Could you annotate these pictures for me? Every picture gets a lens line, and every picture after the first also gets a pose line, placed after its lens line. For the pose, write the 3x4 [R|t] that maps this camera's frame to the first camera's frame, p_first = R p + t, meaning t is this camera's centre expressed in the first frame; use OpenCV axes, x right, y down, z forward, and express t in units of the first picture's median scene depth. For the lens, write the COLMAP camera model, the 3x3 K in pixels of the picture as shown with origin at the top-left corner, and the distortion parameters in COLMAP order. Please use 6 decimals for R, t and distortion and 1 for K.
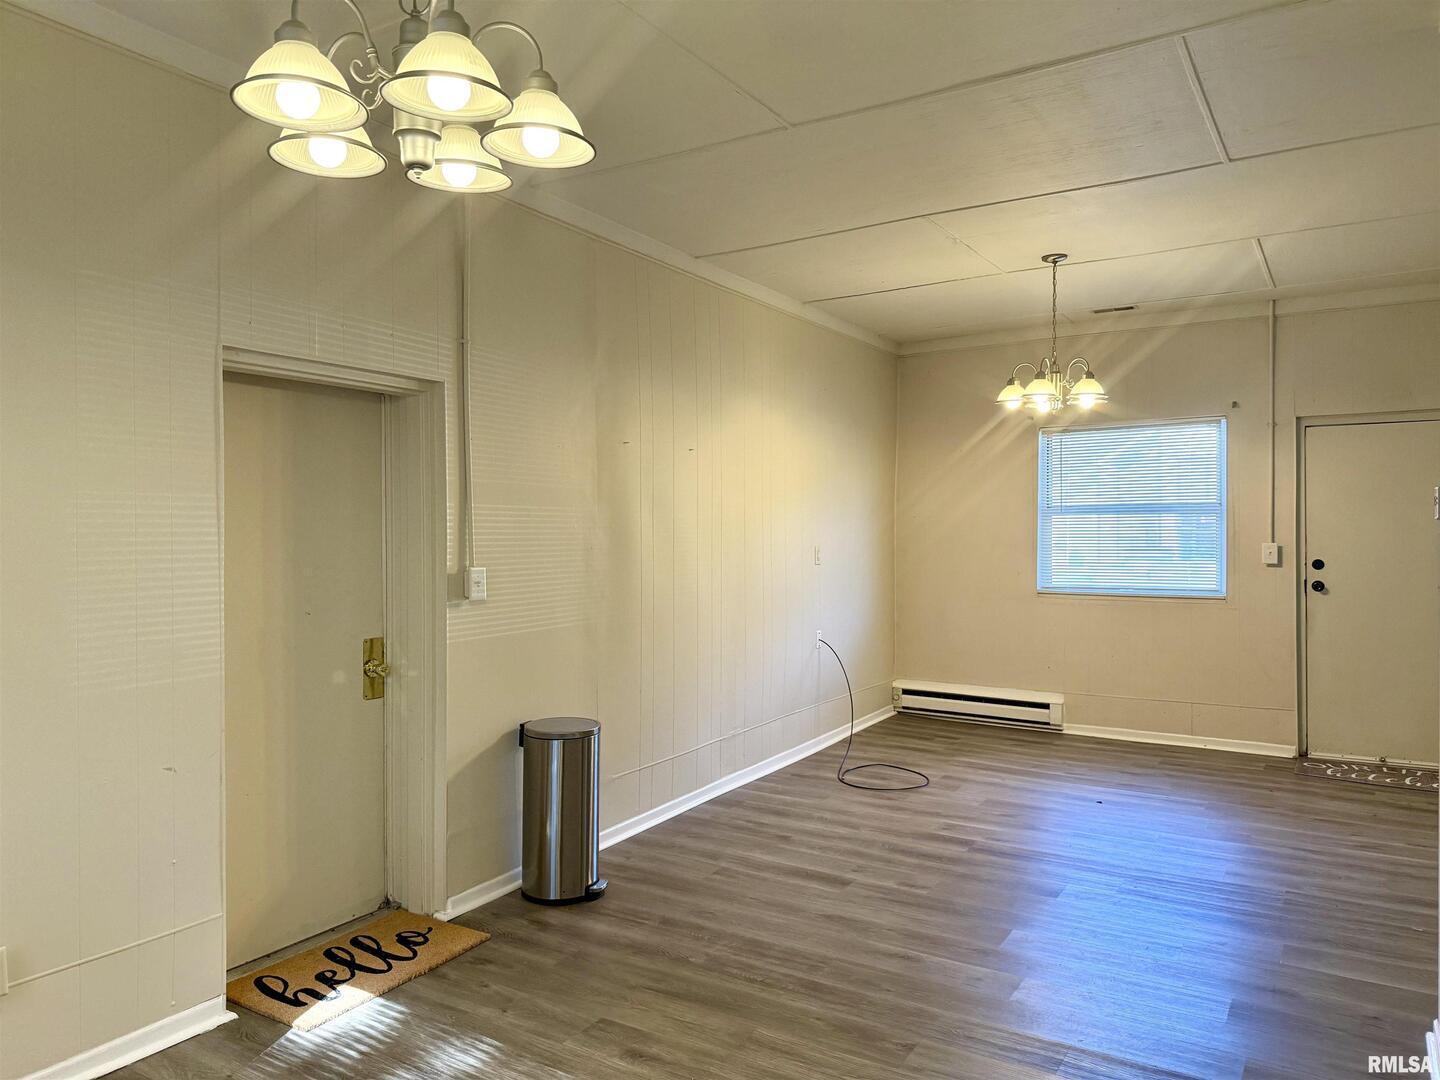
lens RADIAL K [[1010.0, 0, 712.3], [0, 1010.0, 533.1], [0, 0, 1]] dist [0.071224, -0.070685]
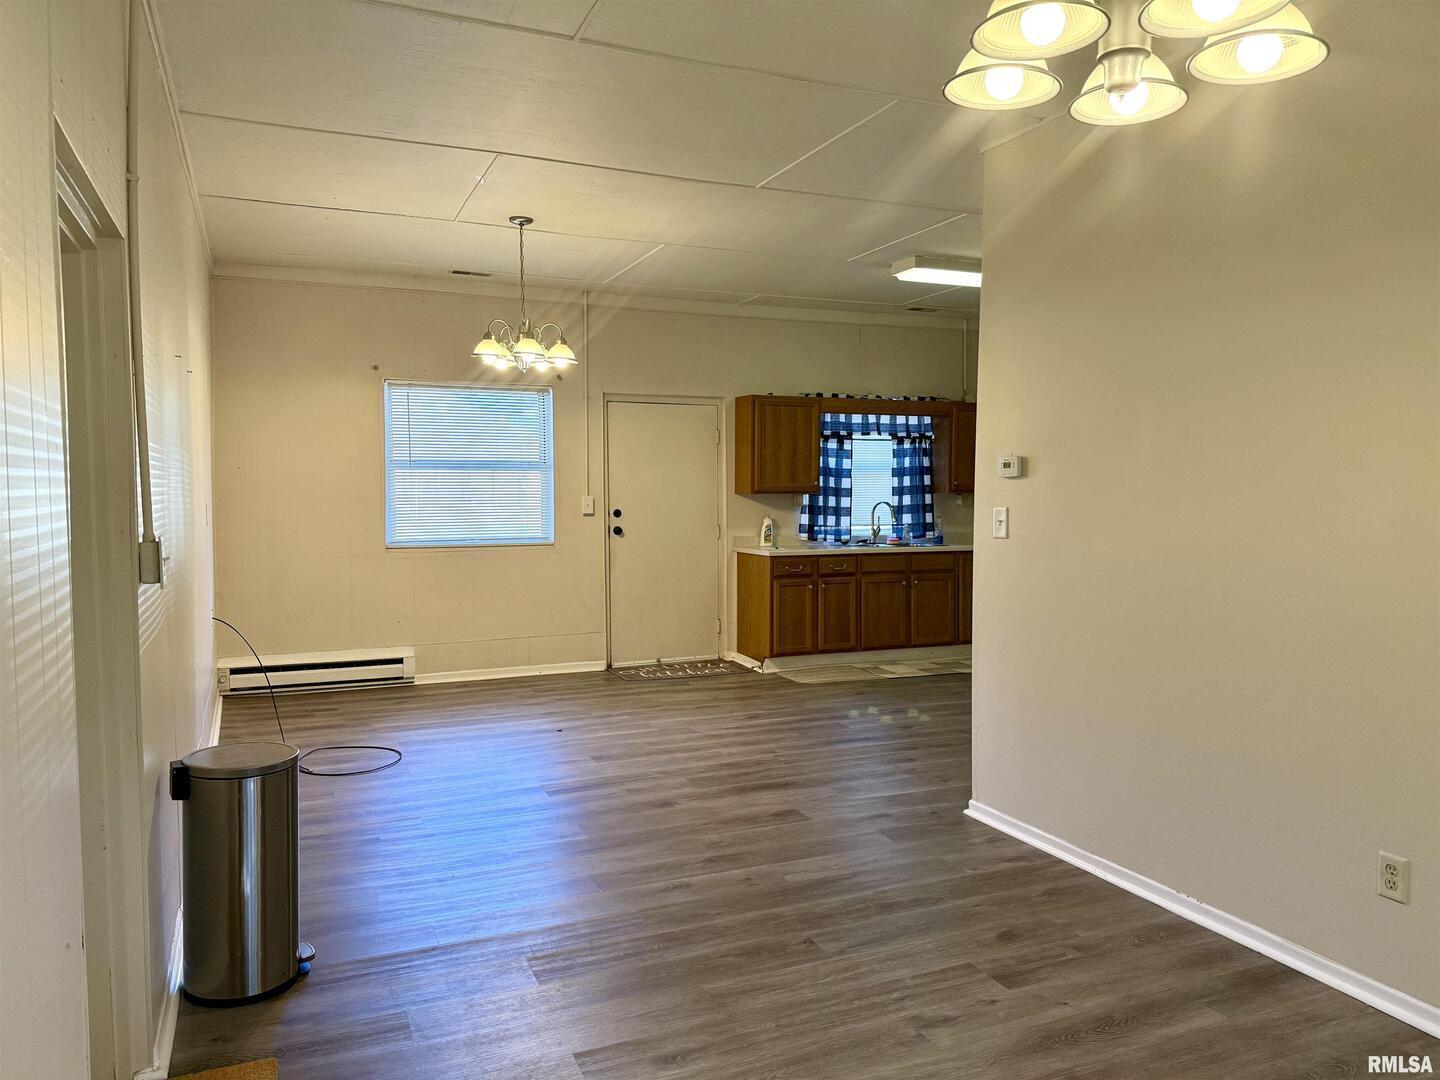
lens RADIAL K [[1010.0, 0, 707.3], [0, 1010.0, 539.5], [0, 0, 1]] dist [0.071224, -0.070685]
pose [[0.568538, -0.042343, 0.821566, -0.407449], [0.001248, 0.998718, 0.050609, 0.001042], [-0.822656, -0.027748, 0.567862, 0.244003]]
